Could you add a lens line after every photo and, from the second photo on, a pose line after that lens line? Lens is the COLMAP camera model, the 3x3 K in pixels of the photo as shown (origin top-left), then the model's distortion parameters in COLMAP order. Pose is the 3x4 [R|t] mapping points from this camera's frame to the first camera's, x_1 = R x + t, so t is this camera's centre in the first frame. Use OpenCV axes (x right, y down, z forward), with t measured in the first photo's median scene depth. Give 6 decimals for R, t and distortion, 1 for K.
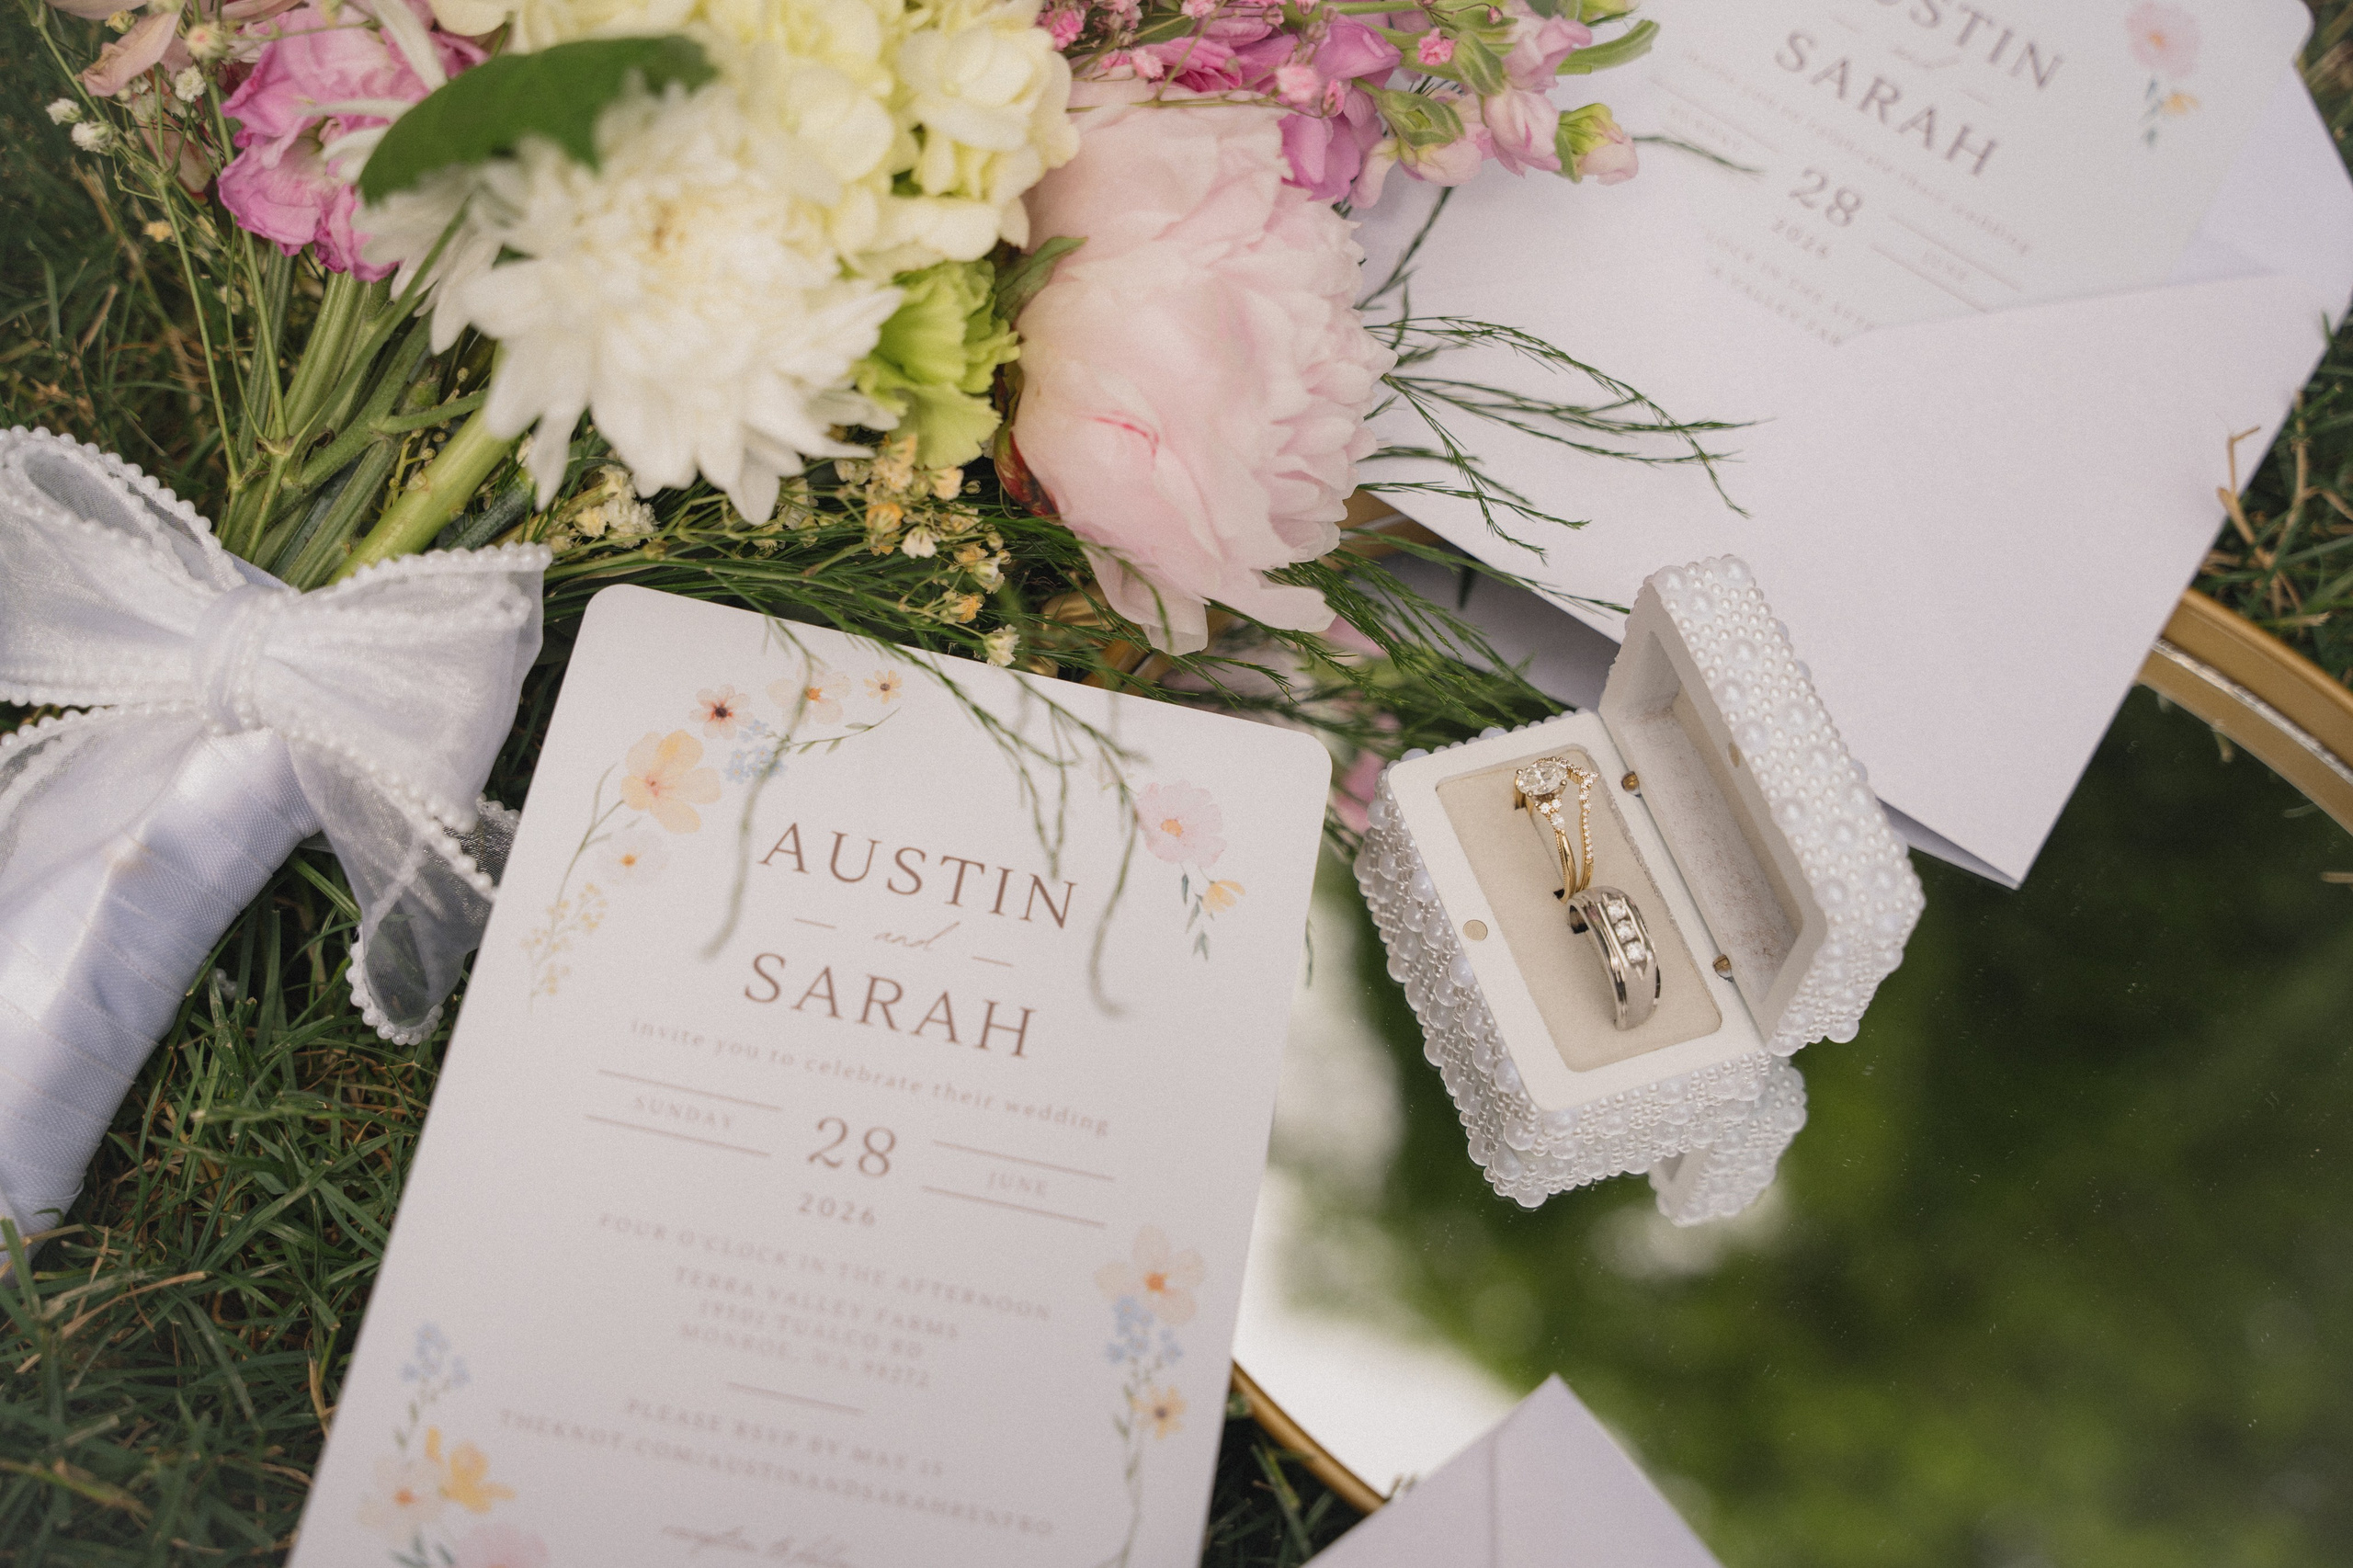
lens RADIAL K [[2946.0, 0, 1176.5], [0, 2946.0, 784.0], [0, 0, 1]] dist [-0.002501, 0.071326]
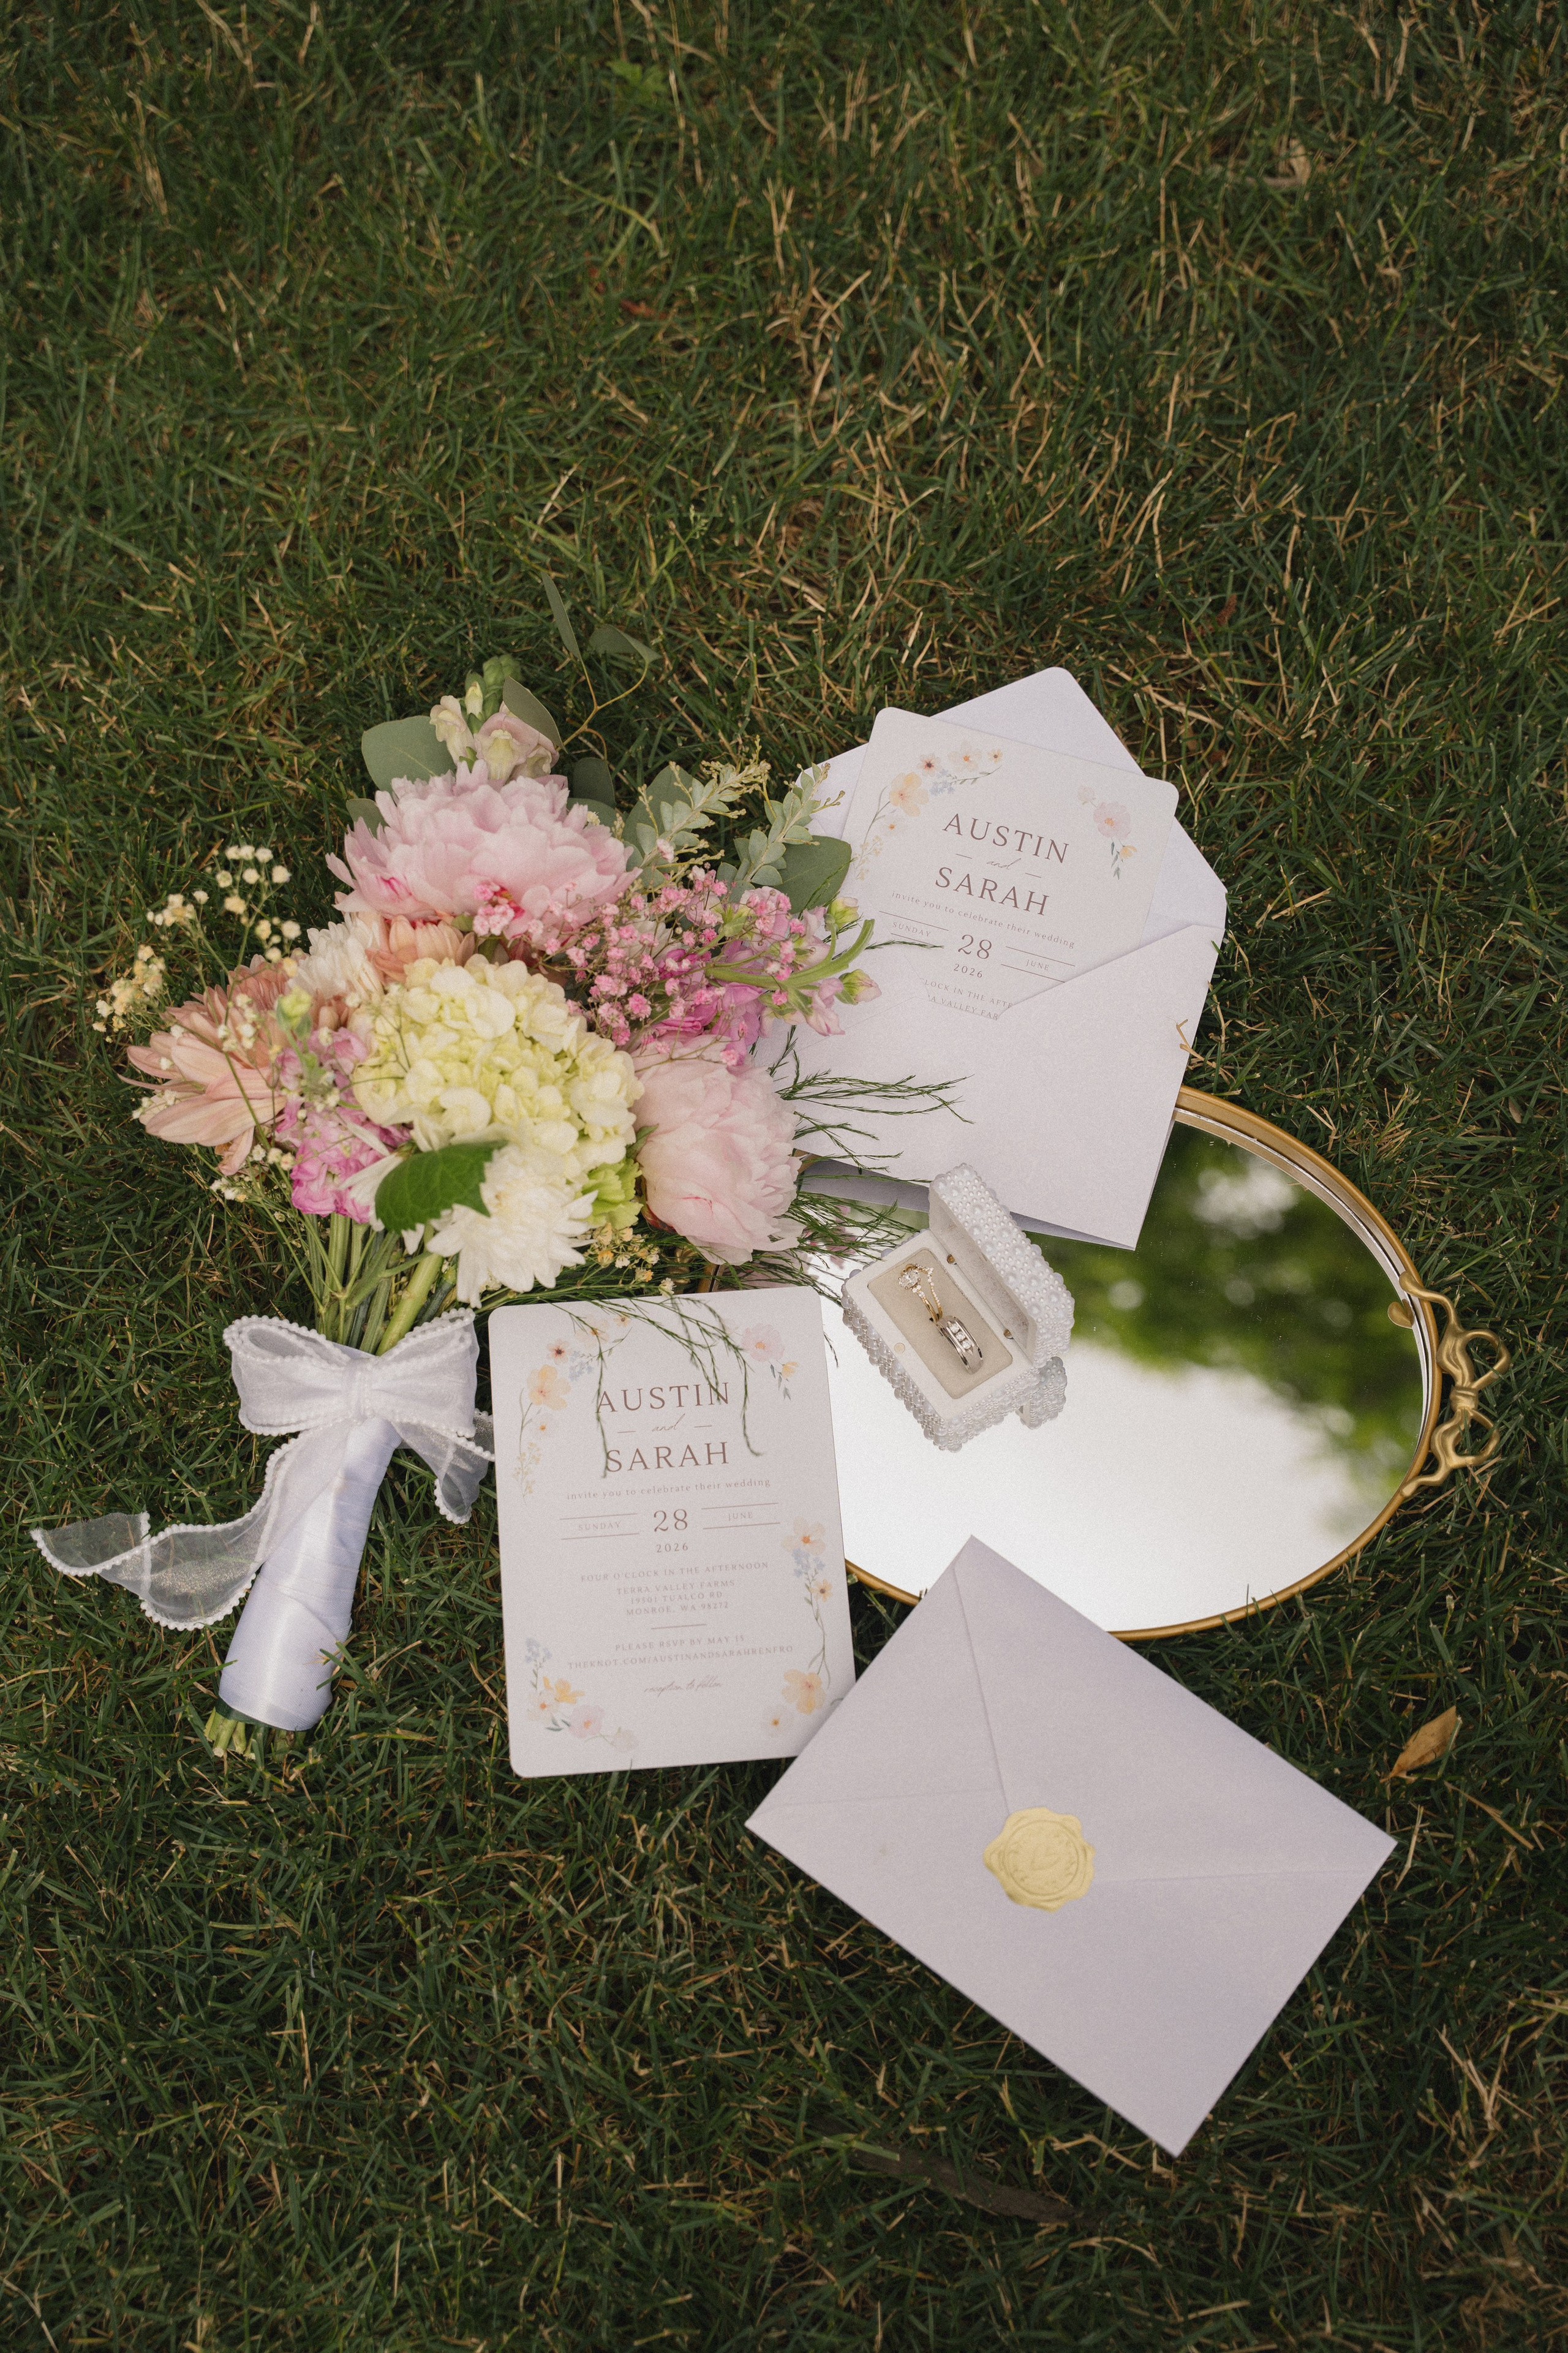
lens RADIAL K [[2994.7, 0, 784.0], [0, 2994.7, 1176.5], [0, 0, 1]] dist [0.009920, -0.000253]
pose [[0.962902, -0.269849, 0.001064, 0.049974], [0.267619, 0.955436, 0.124591, -0.400967], [-0.034637, -0.119684, 0.992208, -1.319438]]
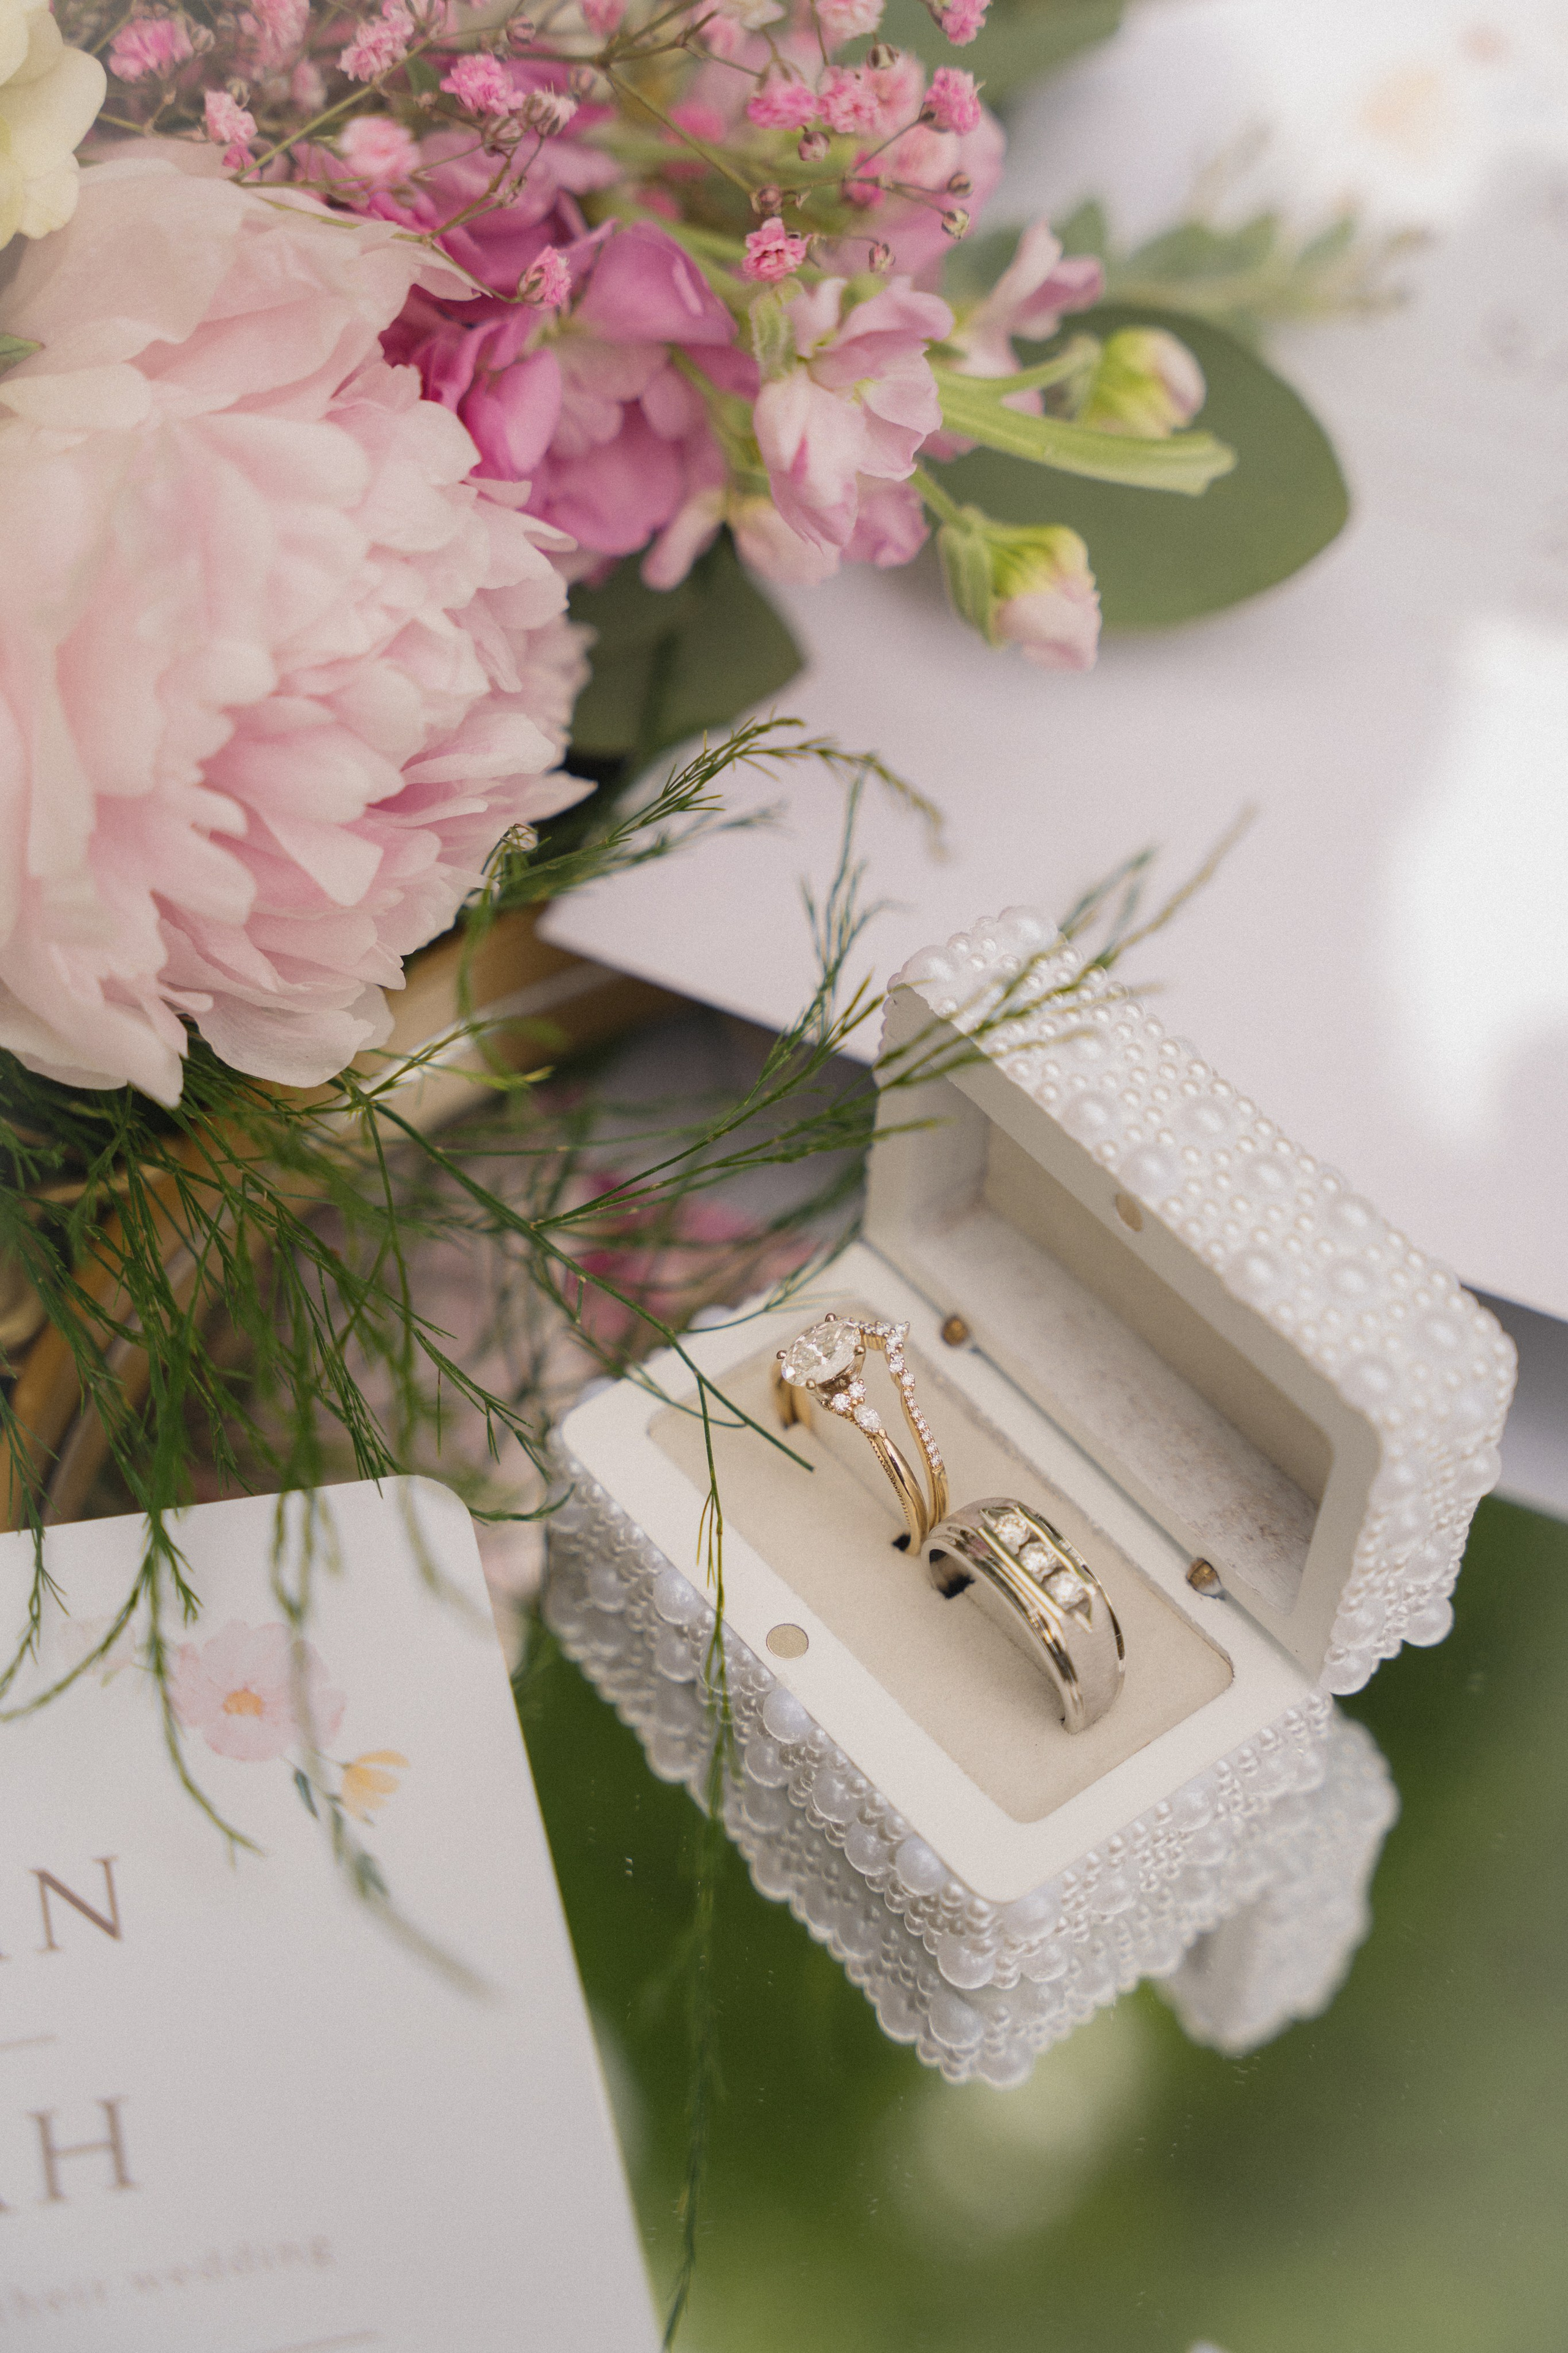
lens RADIAL K [[3884.2, 0, 784.0], [0, 3884.2, 1176.5], [0, 0, 1]] dist [0.044130, -0.076334]
pose [[0.945871, -0.266541, 0.185162, -0.015998], [0.287866, 0.952499, -0.099396, 0.039576], [-0.149873, 0.147317, 0.977668, 0.250367]]
